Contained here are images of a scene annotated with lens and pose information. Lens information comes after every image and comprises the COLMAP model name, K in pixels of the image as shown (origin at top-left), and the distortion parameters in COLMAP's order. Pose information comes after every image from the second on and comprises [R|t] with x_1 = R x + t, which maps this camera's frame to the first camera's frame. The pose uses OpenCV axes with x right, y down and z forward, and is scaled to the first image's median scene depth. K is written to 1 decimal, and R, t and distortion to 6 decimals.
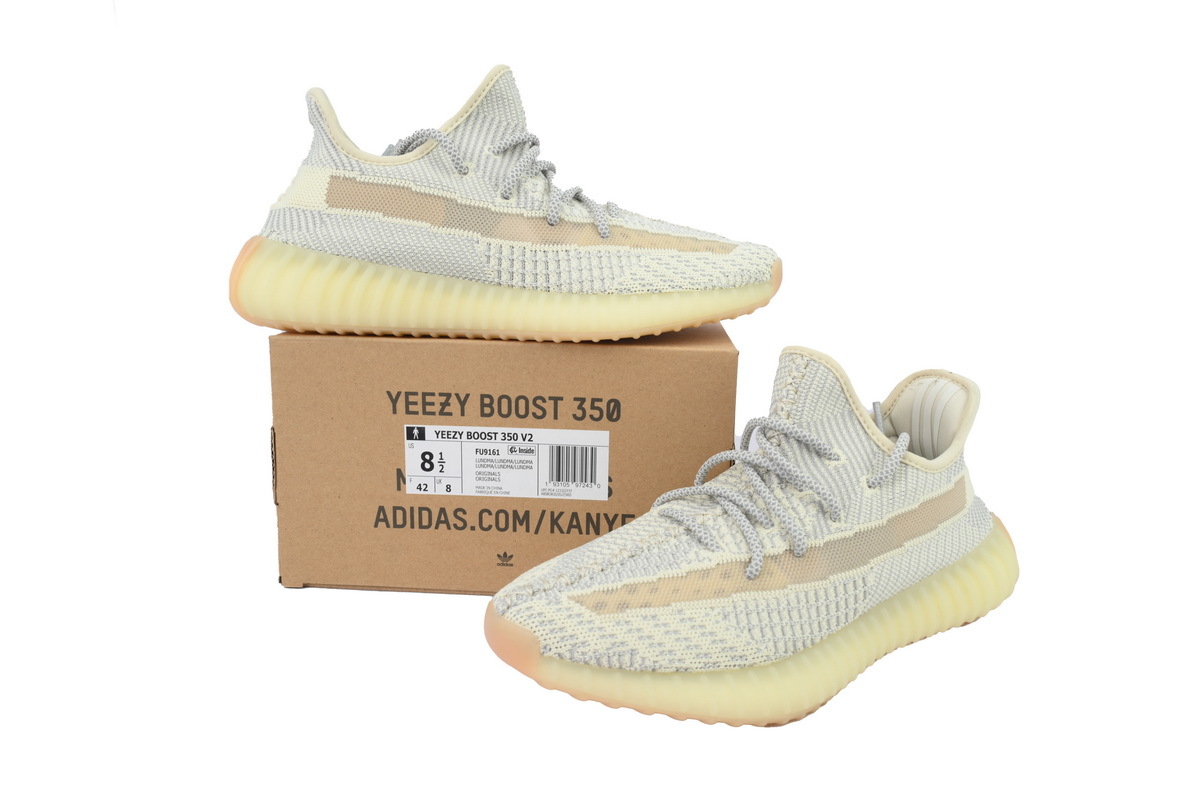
lens RADIAL K [[933.2, 0, 600.0], [0, 933.2, 400.0], [0, 0, 1]] dist [0.003912, -0.000177]
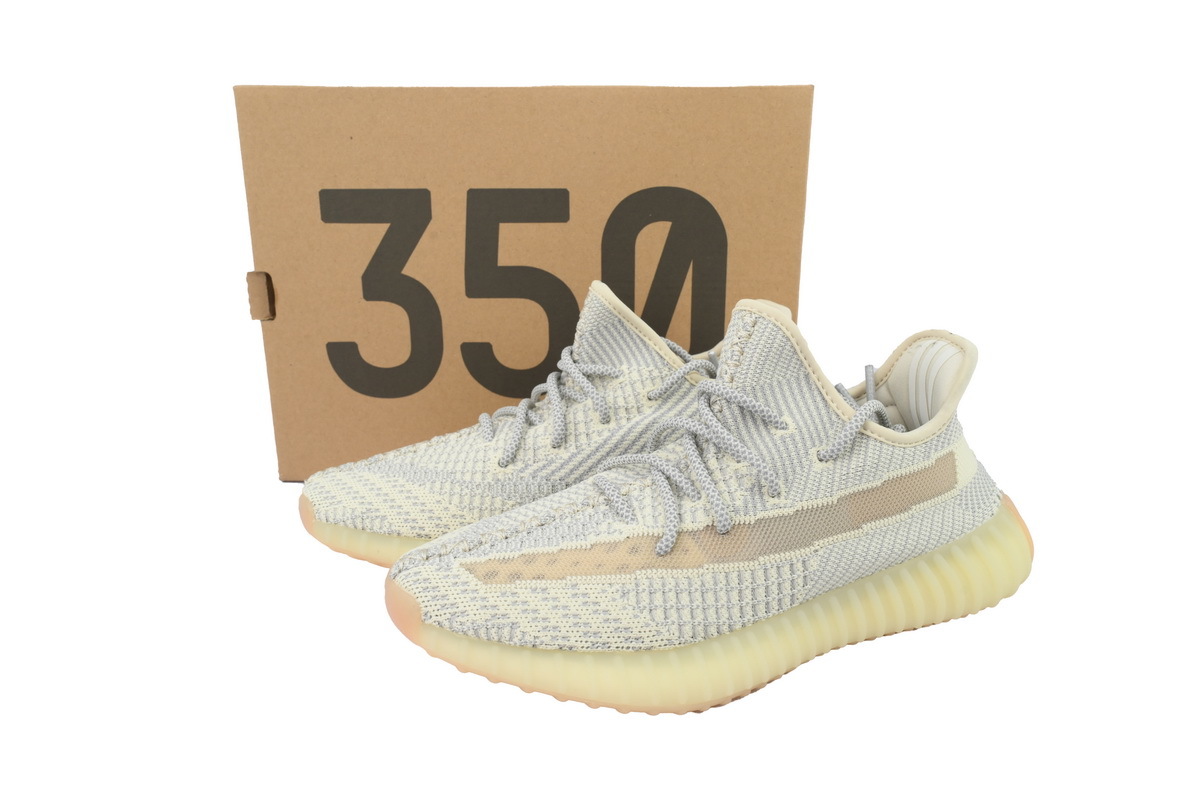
lens RADIAL K [[933.2, 0, 600.0], [0, 933.2, 400.0], [0, 0, 1]] dist [0.003912, -0.000177]
pose [[0.978770, 0.018153, -0.204158, 0.280645], [-0.012150, 0.999457, 0.030619, 0.011933], [0.204603, -0.027488, 0.978459, 0.094504]]
